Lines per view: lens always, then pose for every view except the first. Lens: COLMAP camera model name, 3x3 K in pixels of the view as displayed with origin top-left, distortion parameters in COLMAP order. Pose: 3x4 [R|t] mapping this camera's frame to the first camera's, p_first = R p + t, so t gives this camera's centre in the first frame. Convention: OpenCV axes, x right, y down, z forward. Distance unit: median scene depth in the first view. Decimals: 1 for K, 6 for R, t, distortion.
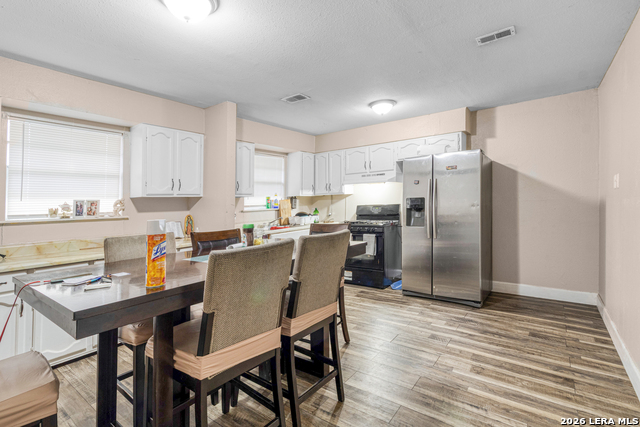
lens RADIAL K [[308.9, 0, 322.5], [0, 308.9, 210.2], [0, 0, 1]] dist [0.005985, 0.000423]
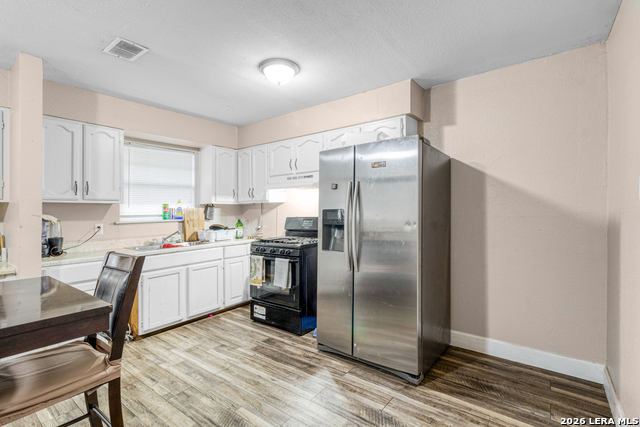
lens RADIAL K [[308.9, 0, 316.8], [0, 308.9, 212.8], [0, 0, 1]] dist [0.005985, 0.000423]
pose [[0.999782, 0.017692, -0.011074, 0.251425], [-0.017880, 0.999694, -0.017077, -0.018707], [0.010769, 0.017272, 0.999793, 0.296490]]
